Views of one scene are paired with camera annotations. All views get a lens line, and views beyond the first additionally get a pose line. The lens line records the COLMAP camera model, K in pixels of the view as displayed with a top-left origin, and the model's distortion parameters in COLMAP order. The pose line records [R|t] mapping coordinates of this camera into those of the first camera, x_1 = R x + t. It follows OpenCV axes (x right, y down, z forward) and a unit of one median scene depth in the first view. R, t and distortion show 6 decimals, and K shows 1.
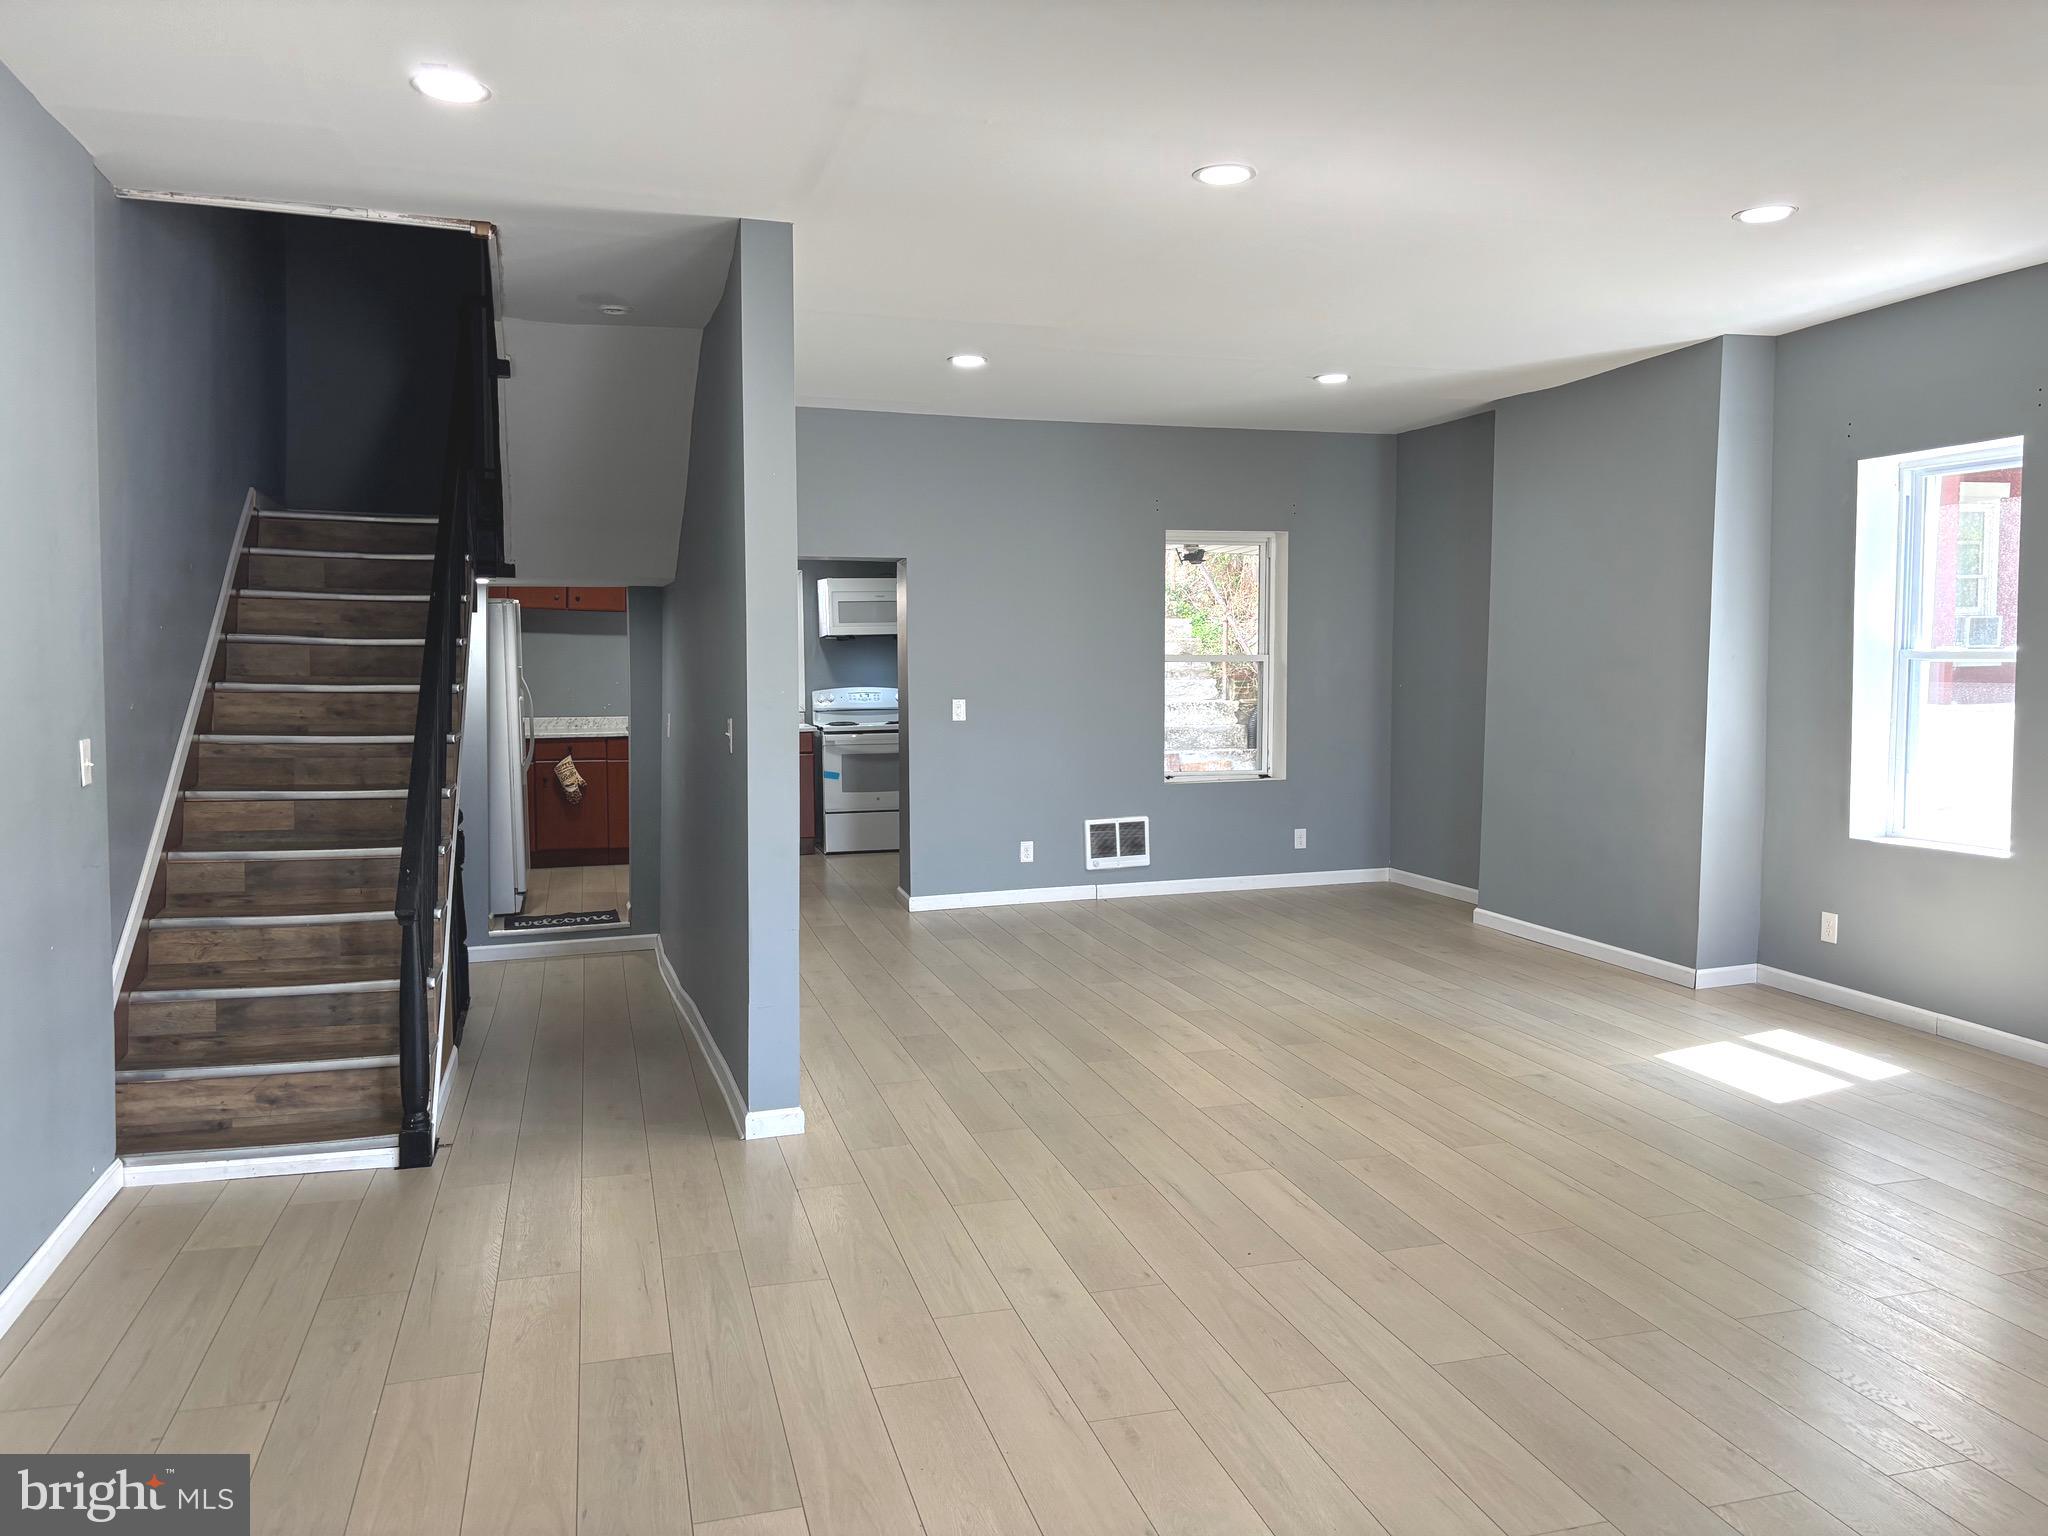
lens RADIAL K [[1525.3, 0, 1029.4], [0, 1525.3, 762.8], [0, 0, 1]] dist [0.046765, -0.074941]
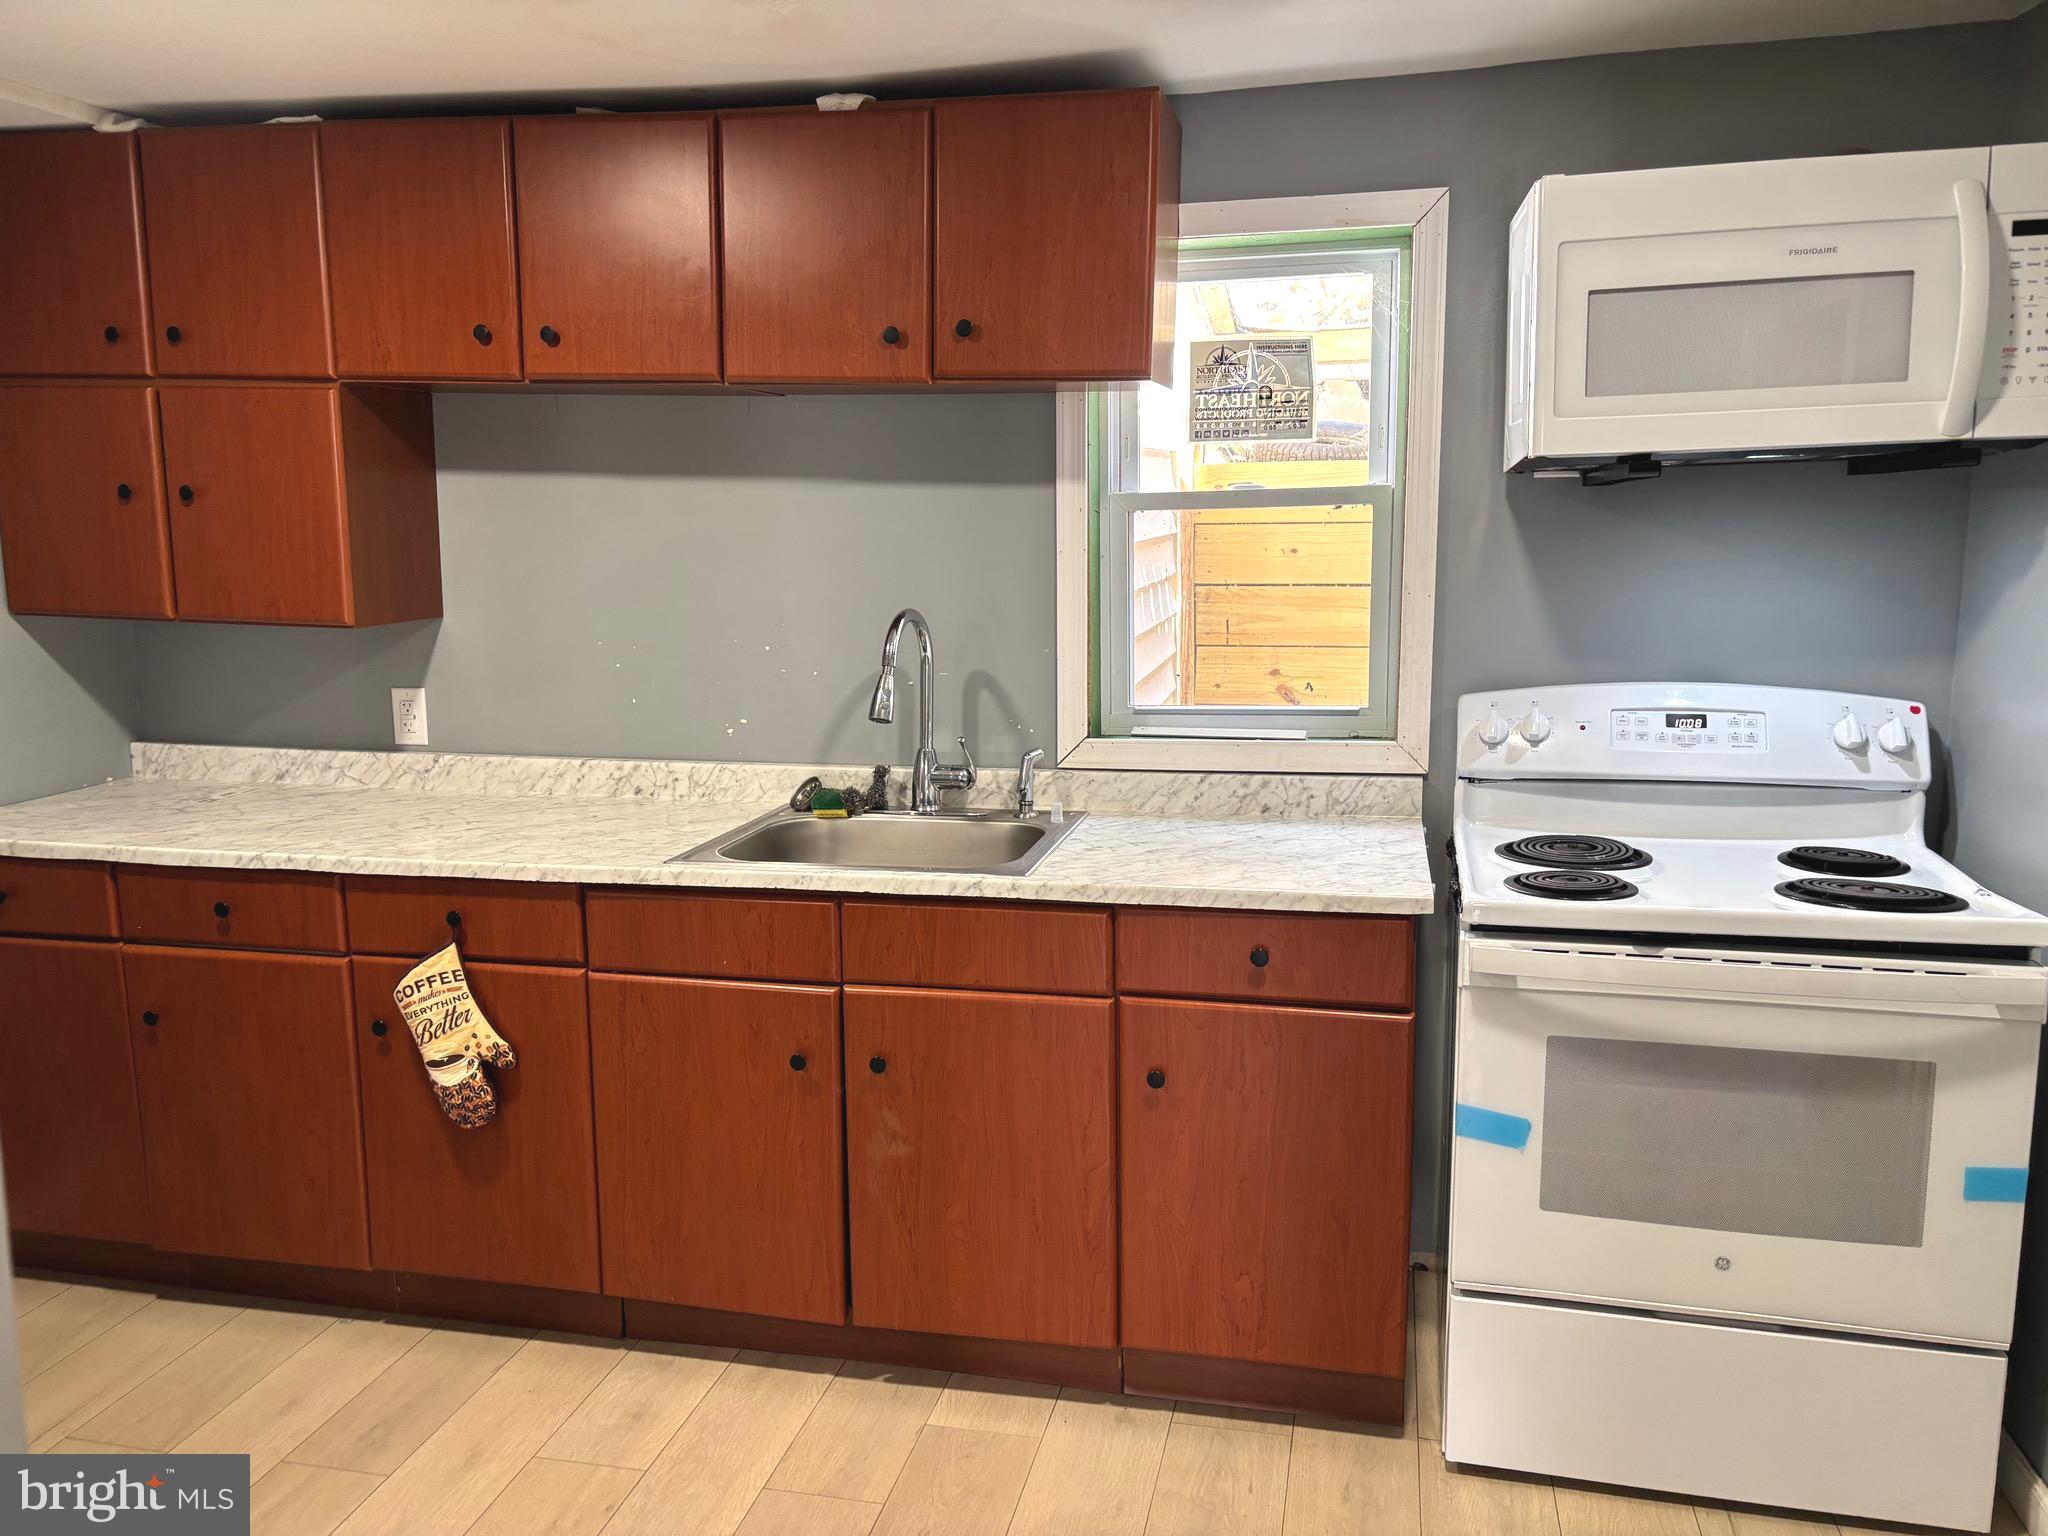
lens RADIAL K [[1525.3, 0, 1046.8], [0, 1525.3, 761.1], [0, 0, 1]] dist [0.046765, -0.074941]
pose [[0.870116, 0.078405, -0.486570, -0.083939], [-0.024317, 0.992892, 0.116508, -0.065787], [0.492247, -0.089544, 0.865838, 0.789810]]
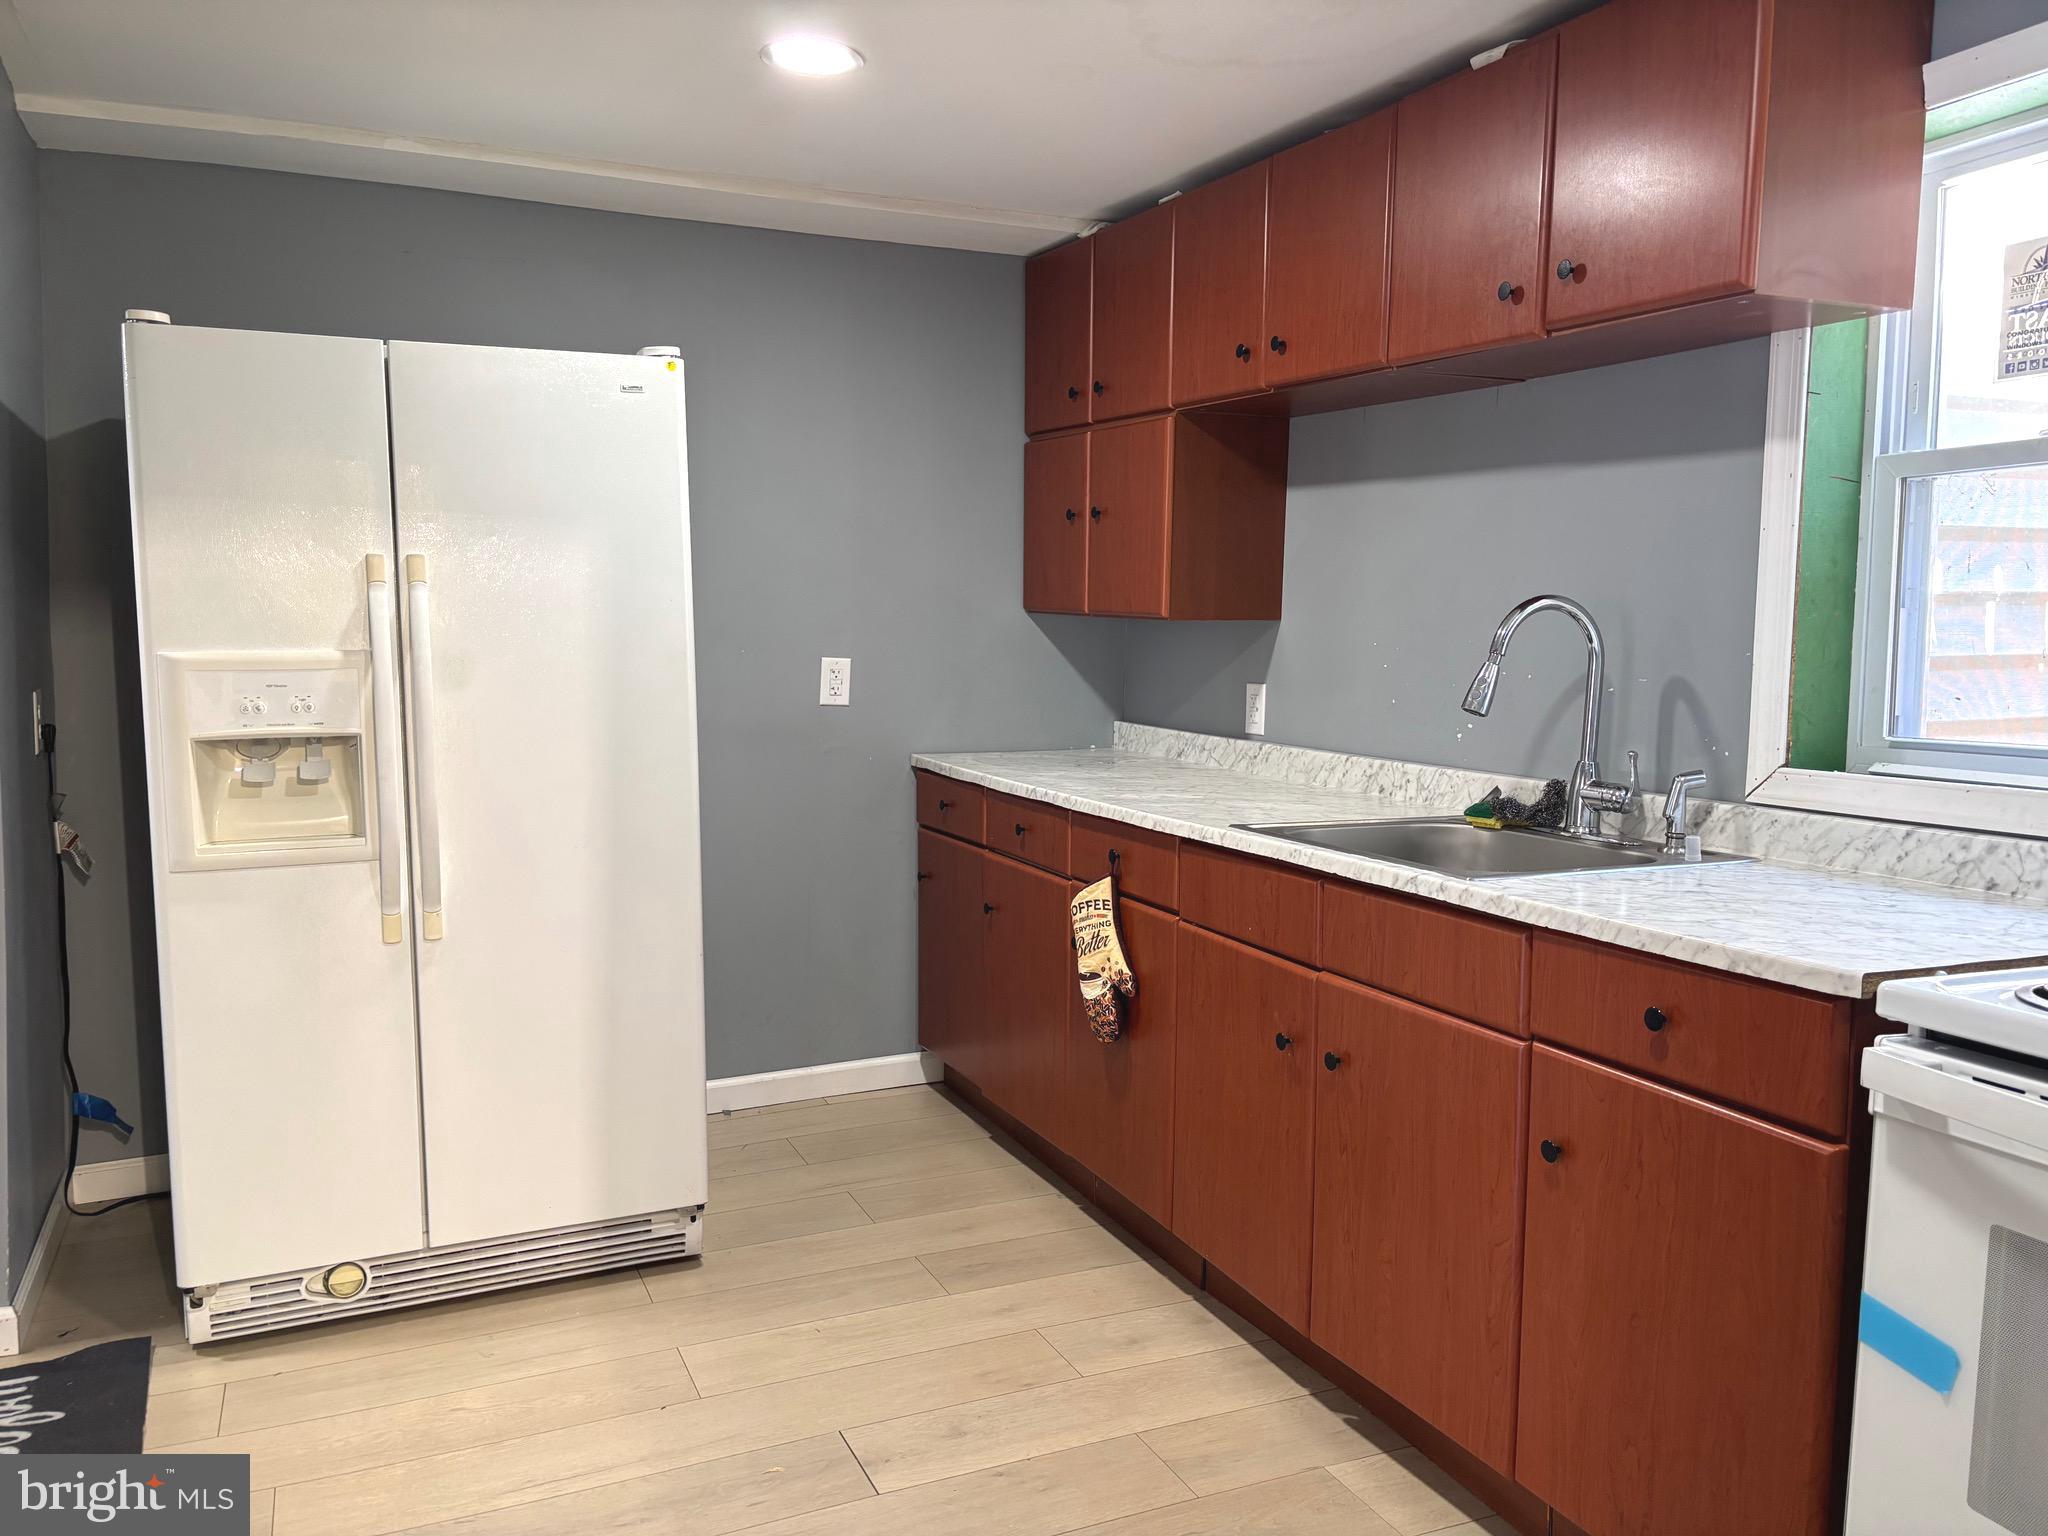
lens RADIAL K [[1525.3, 0, 1017.2], [0, 1525.3, 746.9], [0, 0, 1]] dist [0.046765, -0.074941]
pose [[0.117534, 0.087524, -0.989204, -0.008852], [-0.062486, 0.994786, 0.080594, -0.051120], [0.991101, 0.052339, 0.122391, 0.902188]]
